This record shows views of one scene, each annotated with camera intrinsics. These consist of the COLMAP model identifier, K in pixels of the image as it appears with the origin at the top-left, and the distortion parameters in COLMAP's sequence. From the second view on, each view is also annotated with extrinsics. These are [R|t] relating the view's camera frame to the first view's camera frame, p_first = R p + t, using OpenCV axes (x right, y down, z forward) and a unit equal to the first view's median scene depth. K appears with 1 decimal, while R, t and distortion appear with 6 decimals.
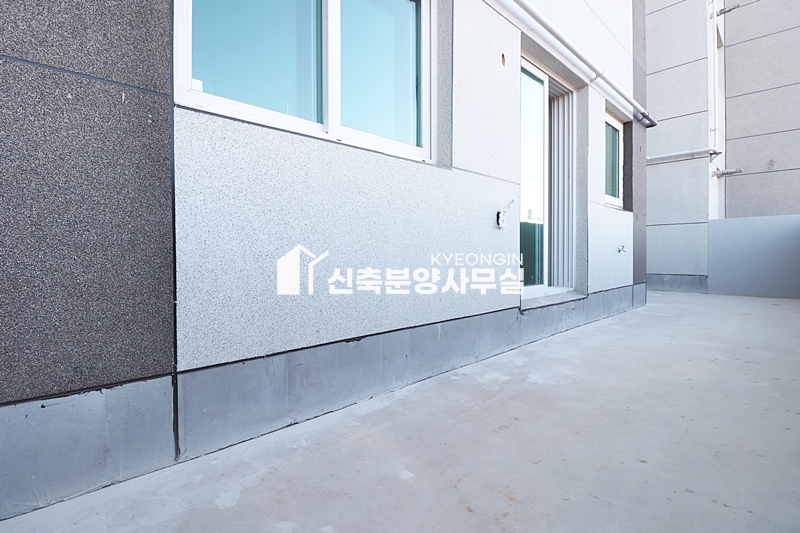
lens RADIAL K [[377.3, 0, 393.2], [0, 377.3, 251.7], [0, 0, 1]] dist [-0.006447, -0.001586]
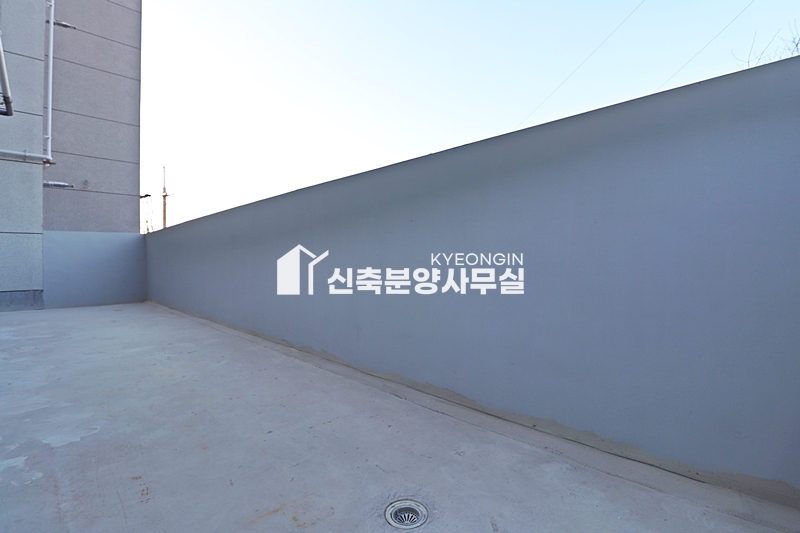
lens RADIAL K [[377.3, 0, 399.5], [0, 377.3, 262.3], [0, 0, 1]] dist [-0.006447, -0.001586]
pose [[-0.010420, -0.003073, 0.999941, -0.321585], [0.007861, 0.999964, 0.003155, -0.005628], [-0.999915, 0.007893, -0.010395, 0.309658]]
